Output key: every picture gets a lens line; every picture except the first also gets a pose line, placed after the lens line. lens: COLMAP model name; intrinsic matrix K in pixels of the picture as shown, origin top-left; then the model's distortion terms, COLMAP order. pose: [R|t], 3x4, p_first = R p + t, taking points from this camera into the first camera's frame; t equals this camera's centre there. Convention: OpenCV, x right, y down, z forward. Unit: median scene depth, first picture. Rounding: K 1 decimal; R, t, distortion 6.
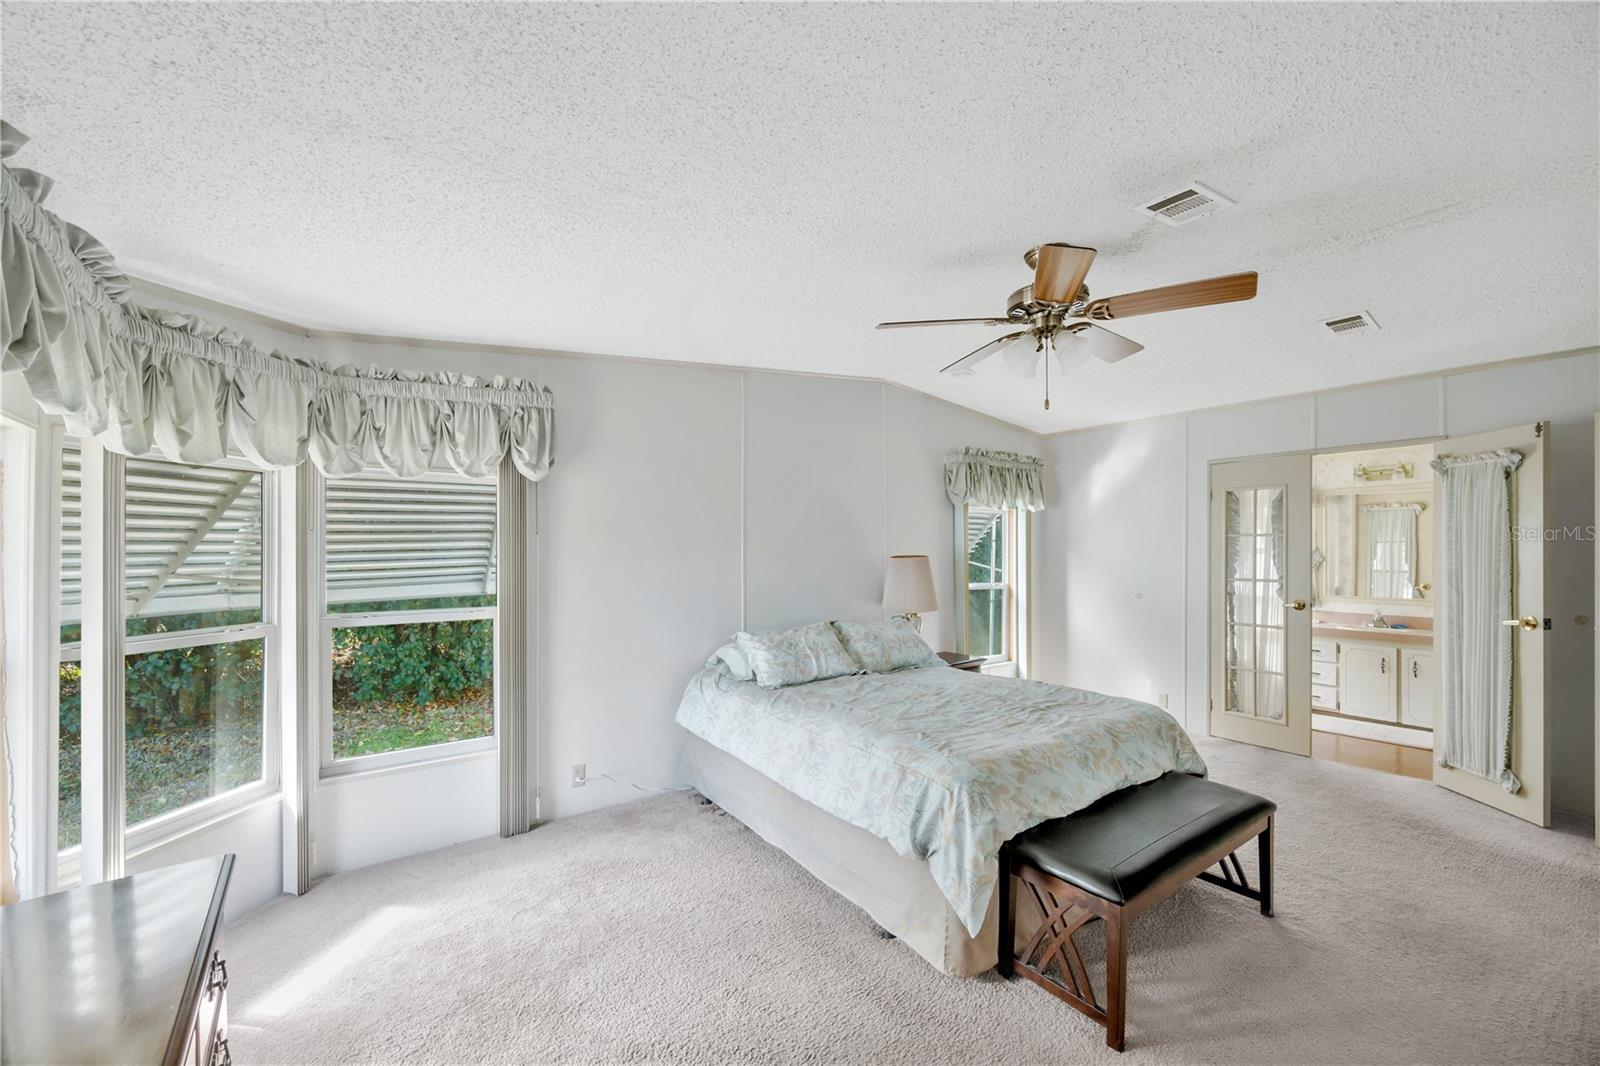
lens RADIAL K [[652.7, 0, 771.3], [0, 652.7, 559.4], [0, 0, 1]] dist [-0.014855, -0.000143]
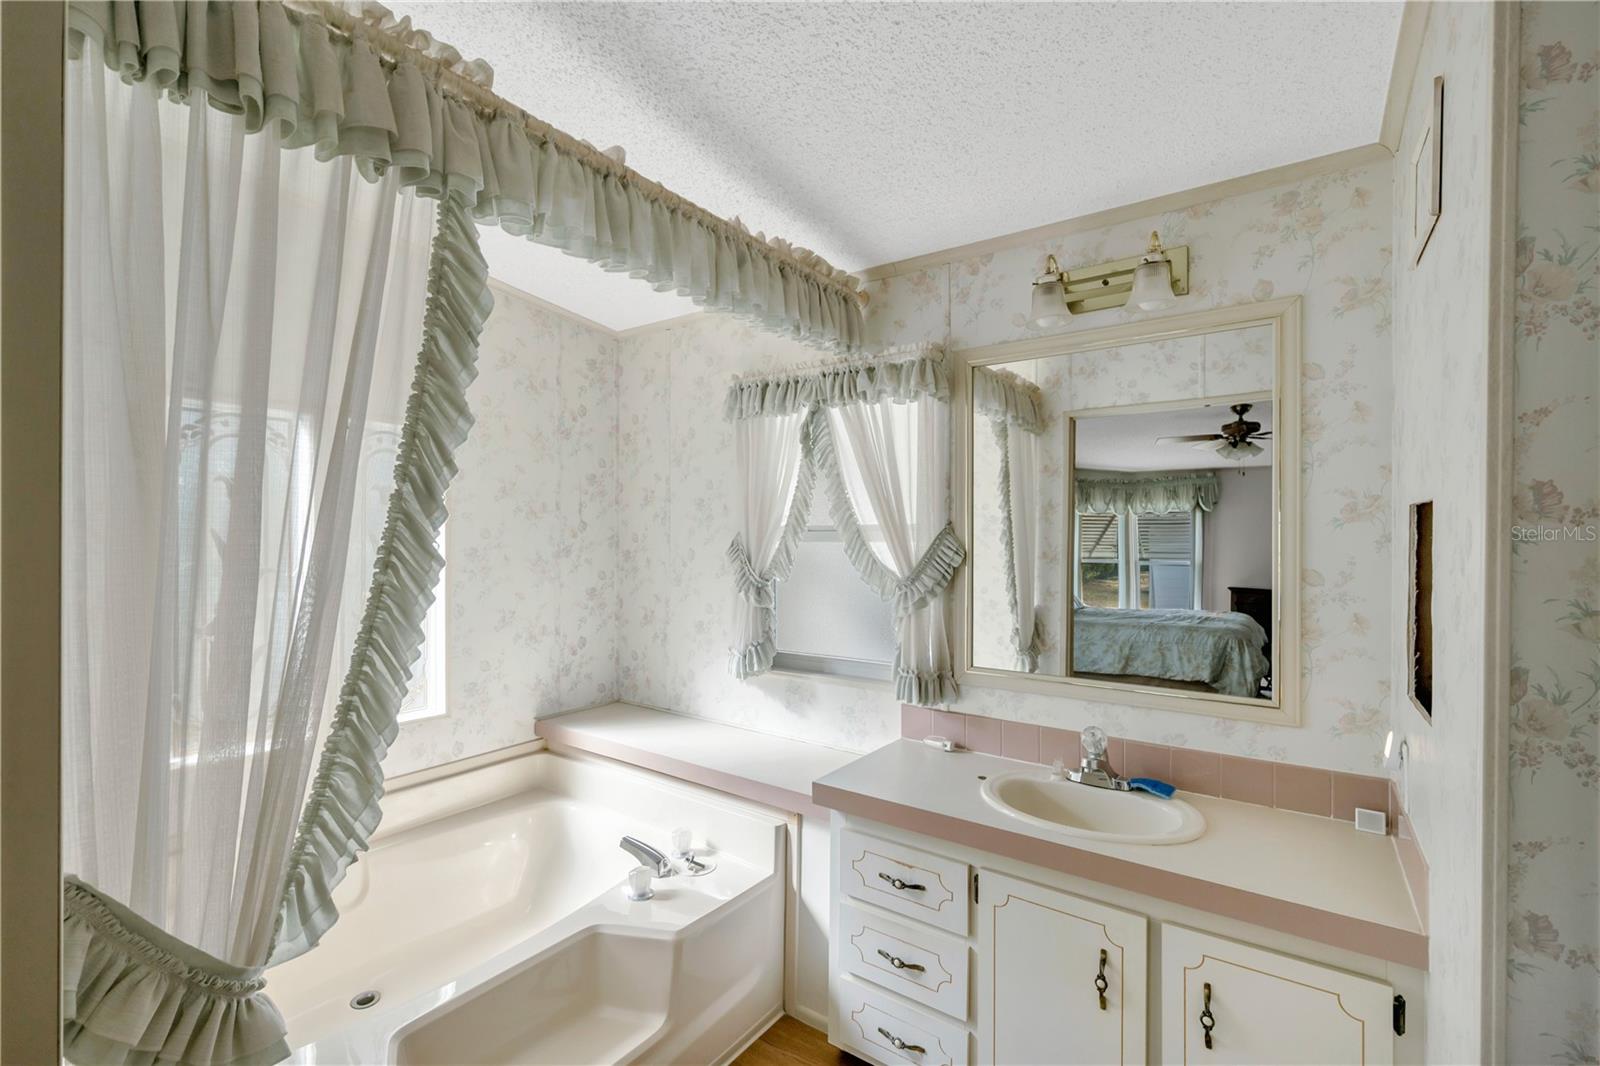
lens RADIAL K [[714.1, 0, 800.9], [0, 714.1, 542.4], [0, 0, 1]] dist [0.005773, 0.001905]
pose [[0.942931, 0.003845, 0.332966, 0.703835], [-0.006193, 0.999963, 0.005992, -0.011462], [-0.332931, -0.007712, 0.942920, 0.733066]]
